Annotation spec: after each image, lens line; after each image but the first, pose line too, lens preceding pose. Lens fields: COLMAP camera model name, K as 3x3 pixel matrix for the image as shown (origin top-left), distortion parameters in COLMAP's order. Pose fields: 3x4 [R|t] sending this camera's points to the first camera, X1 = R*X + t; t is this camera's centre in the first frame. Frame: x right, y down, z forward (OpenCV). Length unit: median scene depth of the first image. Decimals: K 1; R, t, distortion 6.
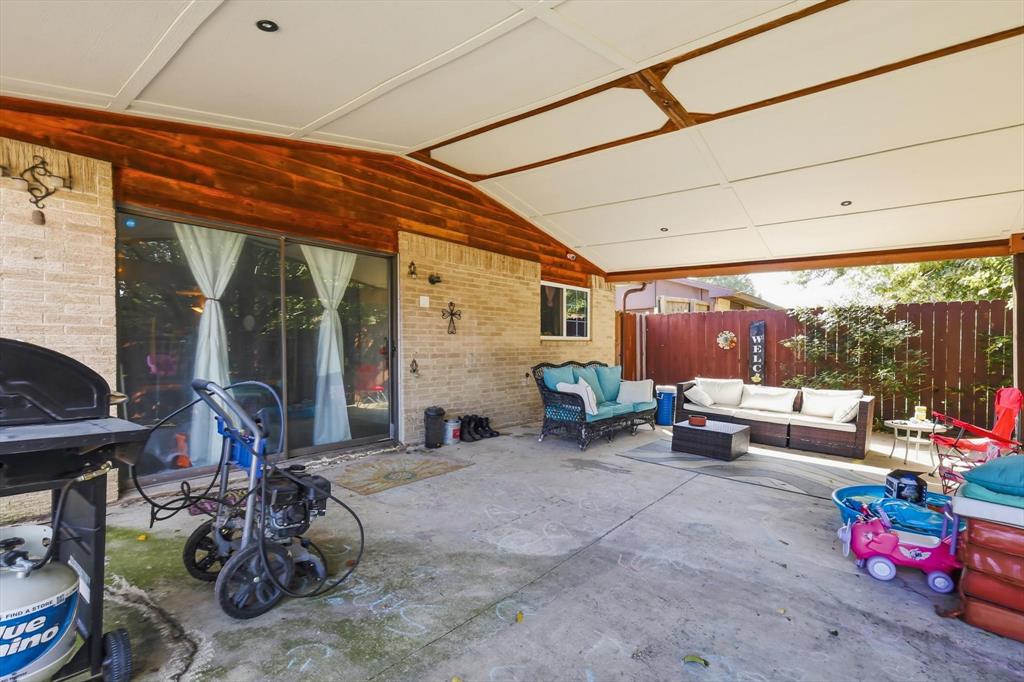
lens RADIAL K [[476.2, 0, 511.6], [0, 476.2, 357.8], [0, 0, 1]] dist [0.003616, 0.000849]
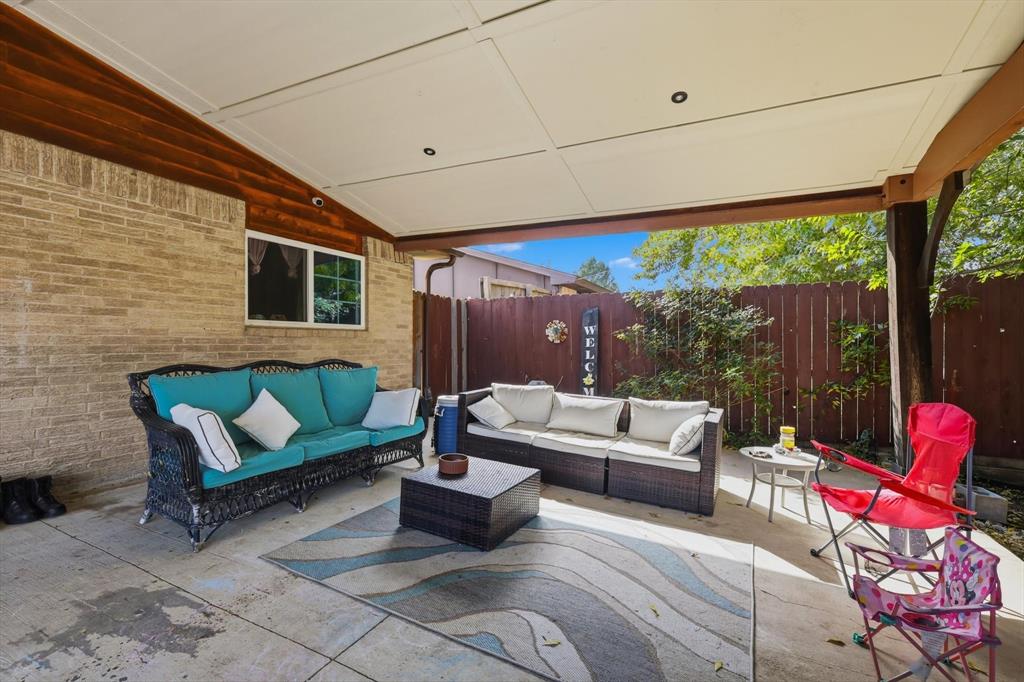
lens RADIAL K [[450.5, 0, 510.1], [0, 450.5, 342.7], [0, 0, 1]] dist [0.005753, 0.000923]
pose [[0.975212, 0.000234, 0.221271, 0.266207], [0.005887, 0.999618, -0.027004, 0.001613], [-0.221193, 0.027637, 0.974838, 0.362671]]
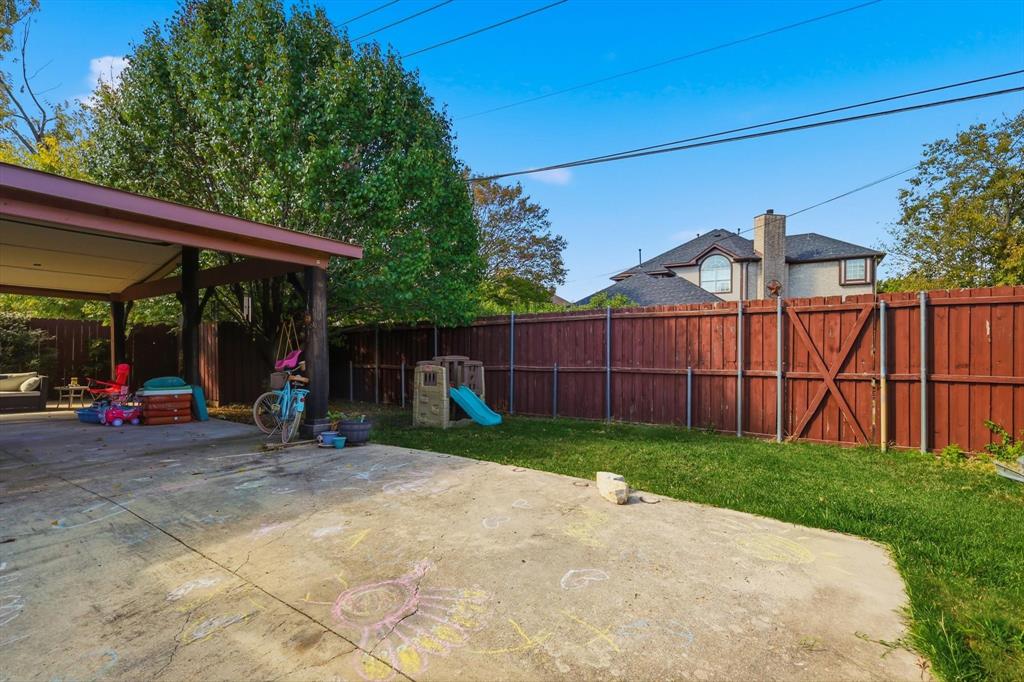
lens RADIAL K [[450.5, 0, 510.1], [0, 450.5, 342.7], [0, 0, 1]] dist [0.005753, 0.000923]
pose [[-0.073419, 0.007386, 0.997274, -0.798458], [0.014497, 0.999875, -0.006338, -0.000332], [-0.997196, 0.013992, -0.073517, -0.443911]]
